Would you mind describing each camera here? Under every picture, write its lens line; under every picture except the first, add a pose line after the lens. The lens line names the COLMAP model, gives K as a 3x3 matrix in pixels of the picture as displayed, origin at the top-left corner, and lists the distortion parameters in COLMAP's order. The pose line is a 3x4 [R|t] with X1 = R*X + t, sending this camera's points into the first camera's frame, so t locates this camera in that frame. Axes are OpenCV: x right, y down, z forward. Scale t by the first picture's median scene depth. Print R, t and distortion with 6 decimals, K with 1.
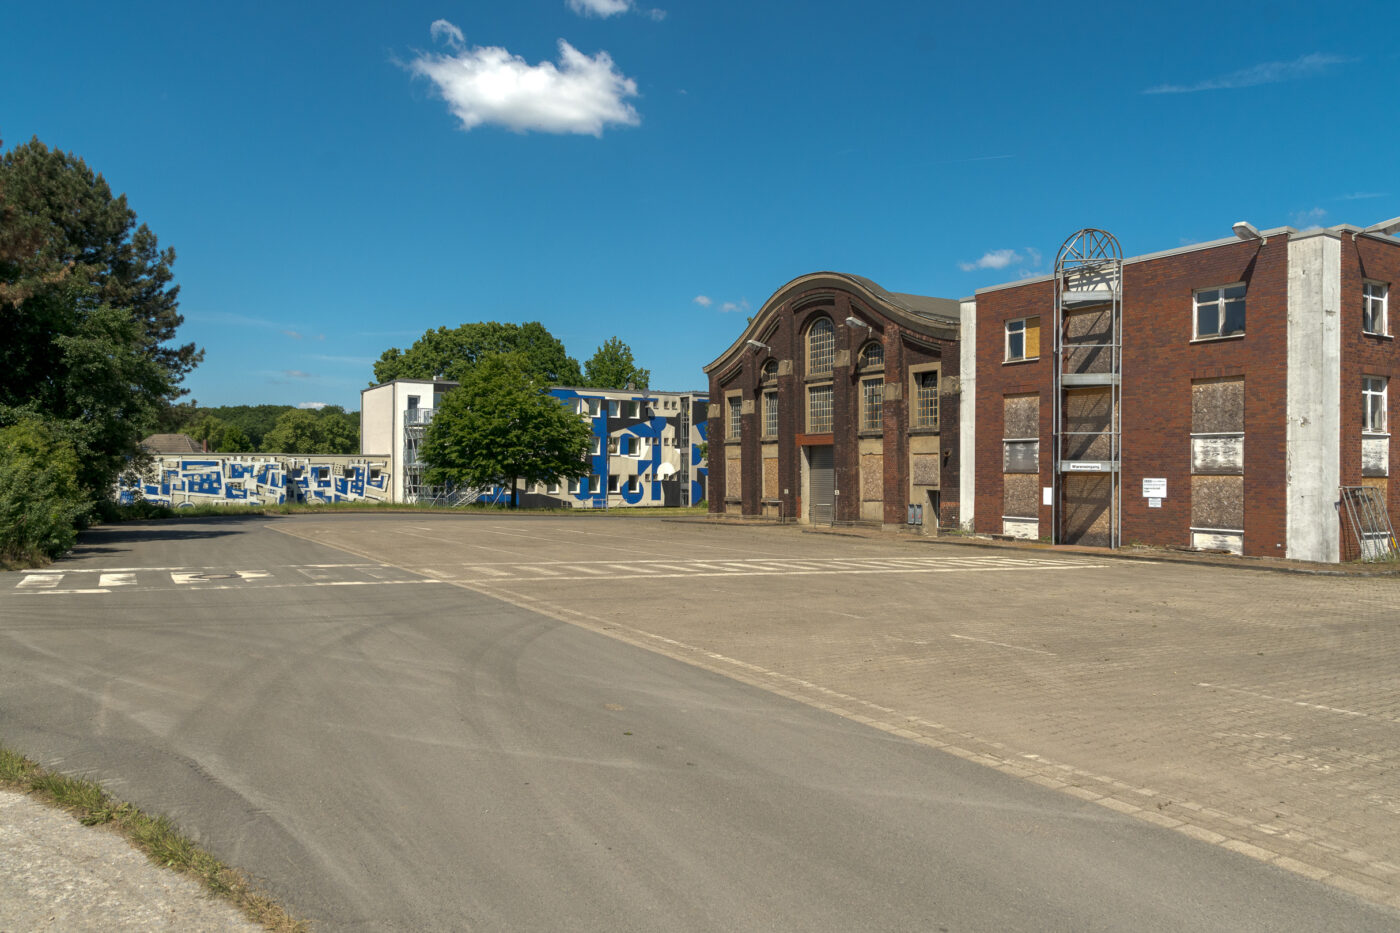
lens RADIAL K [[1019.0, 0, 698.6], [0, 1019.0, 470.5], [0, 0, 1]] dist [0.012050, -0.016265]
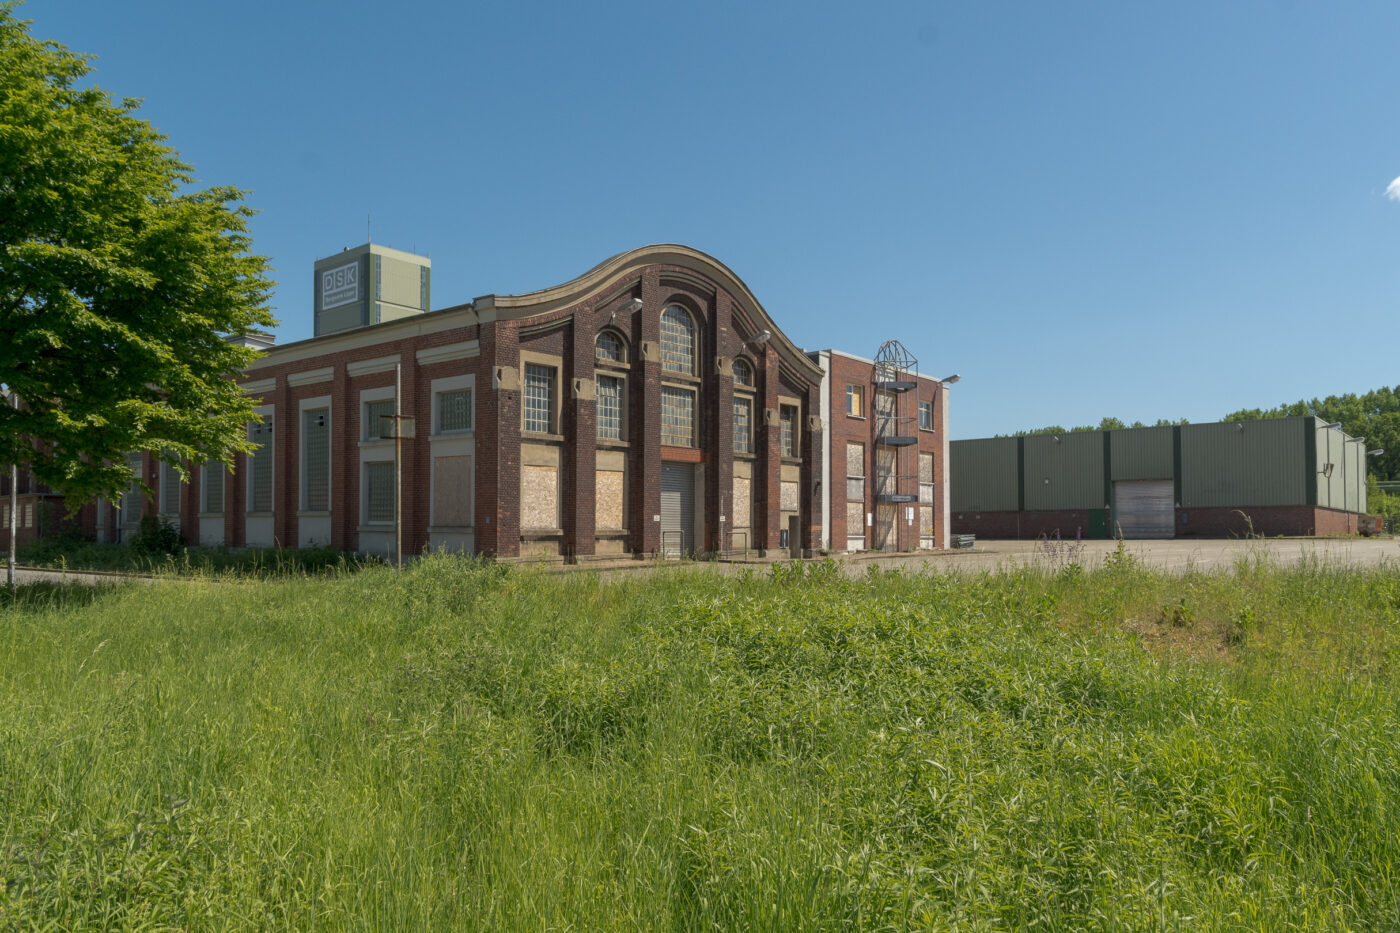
lens RADIAL K [[1019.0, 0, 701.9], [0, 1019.0, 466.9], [0, 0, 1]] dist [0.012050, -0.016265]
pose [[-0.362422, 0.006668, 0.931990, -0.536003], [-0.047738, 0.998529, -0.025708, -0.000060], [-0.930791, -0.053808, -0.361570, 1.060408]]
